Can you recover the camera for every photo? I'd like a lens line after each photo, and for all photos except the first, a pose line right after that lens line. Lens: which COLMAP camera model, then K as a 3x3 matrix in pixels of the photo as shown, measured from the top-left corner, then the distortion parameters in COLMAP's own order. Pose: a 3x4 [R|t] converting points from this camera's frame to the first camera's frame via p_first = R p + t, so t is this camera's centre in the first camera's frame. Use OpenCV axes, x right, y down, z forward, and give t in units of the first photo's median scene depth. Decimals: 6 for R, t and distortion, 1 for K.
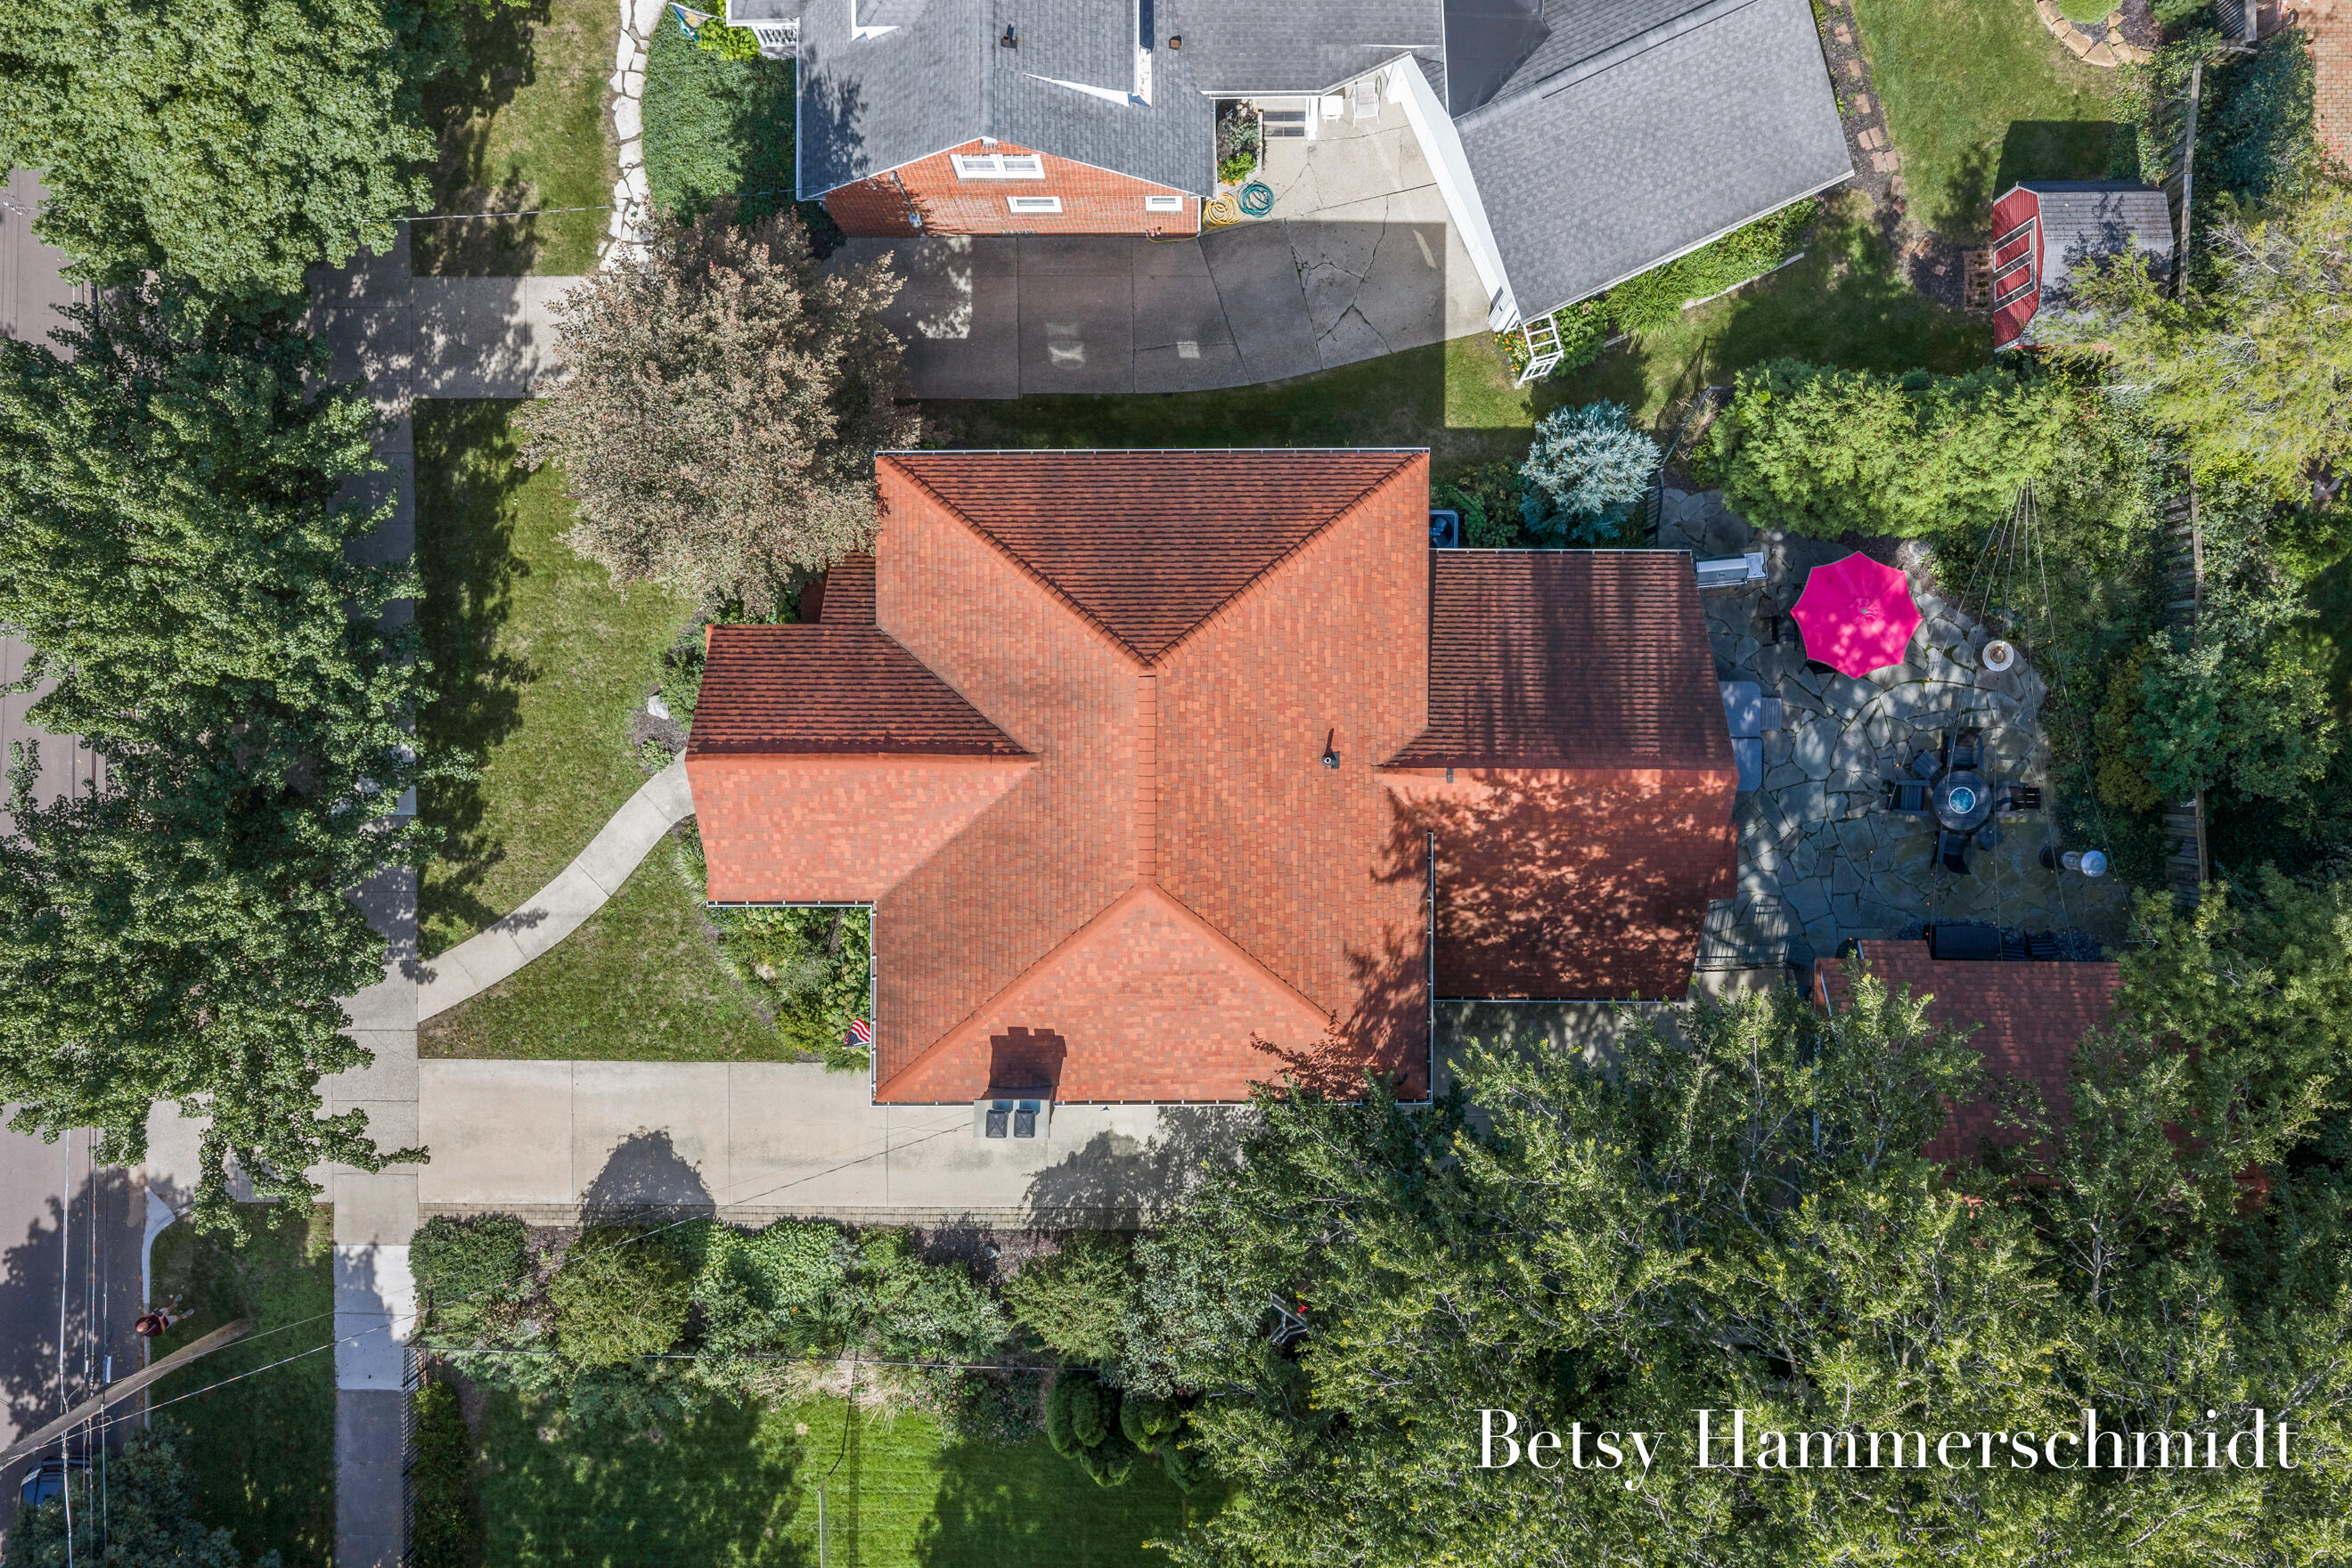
lens RADIAL K [[1903.4, 0, 1175.6], [0, 1903.4, 778.8], [0, 0, 1]] dist [-0.003097, -0.004055]
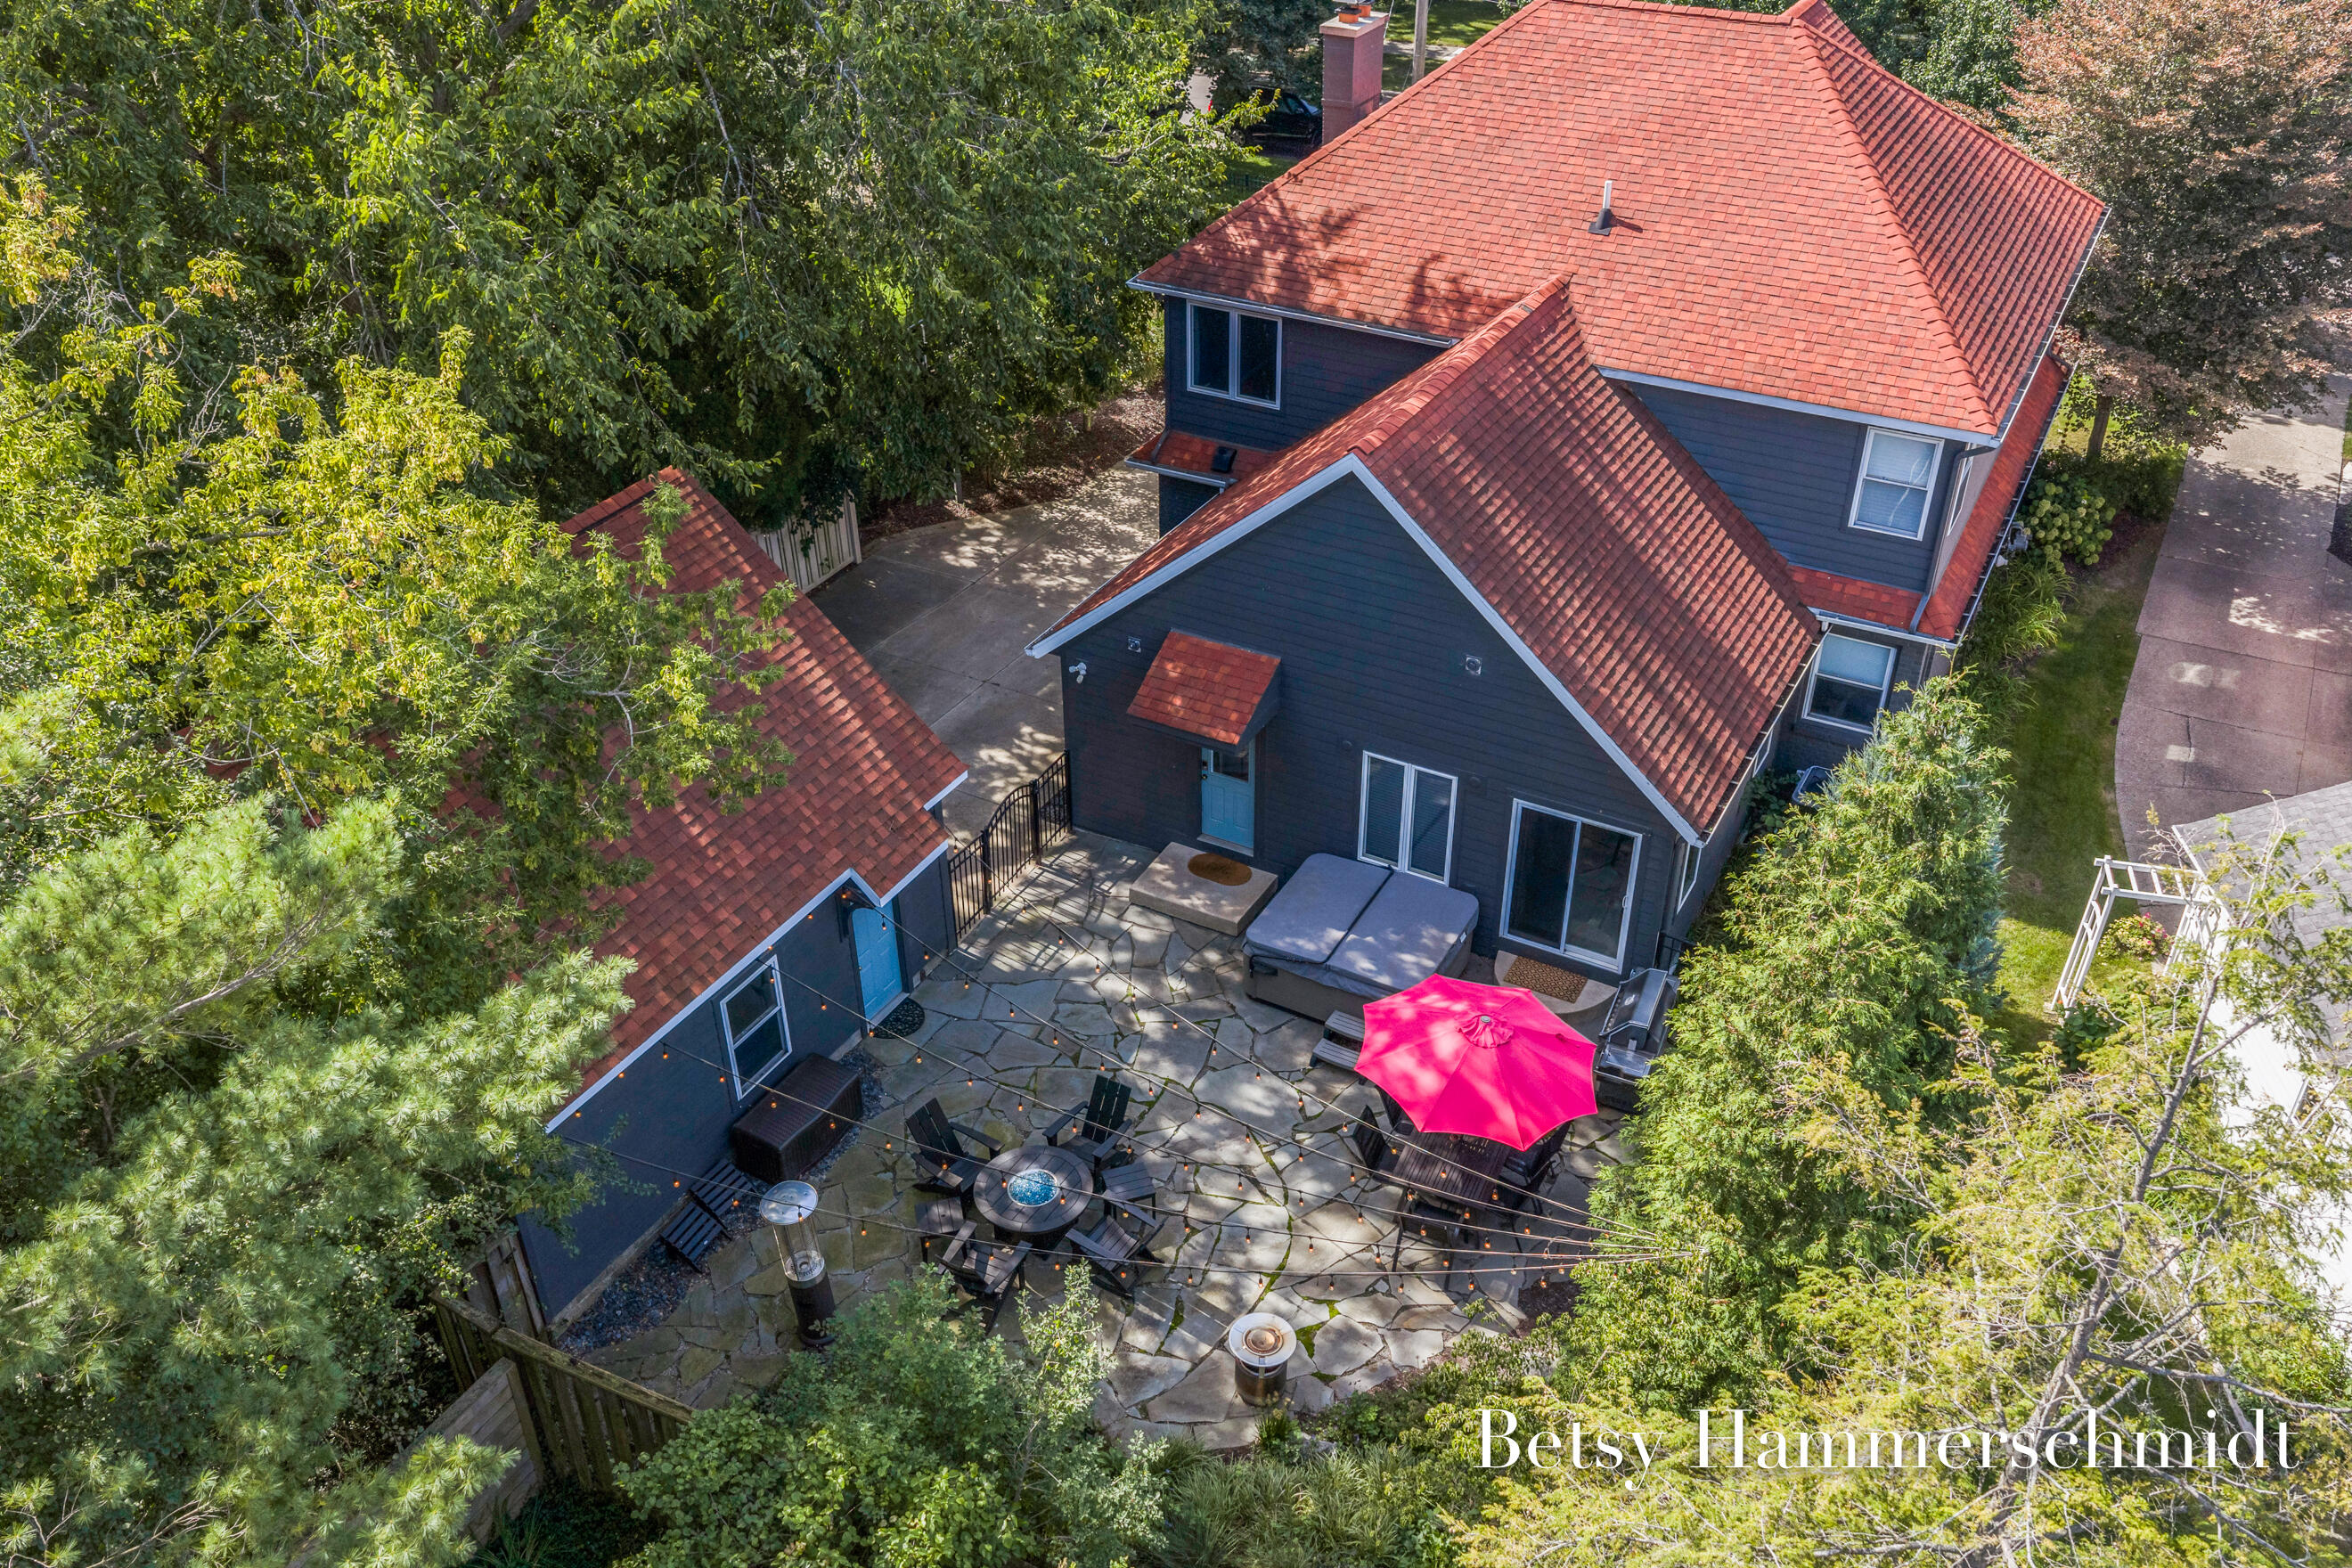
lens RADIAL K [[1903.4, 0, 1172.2], [0, 1903.4, 785.8], [0, 0, 1]] dist [-0.003097, -0.004055]
pose [[-0.484646, 0.523595, -0.700690, 0.687577], [-0.874628, -0.279099, 0.396395, -0.187944], [0.011988, 0.804955, 0.593215, 0.616498]]
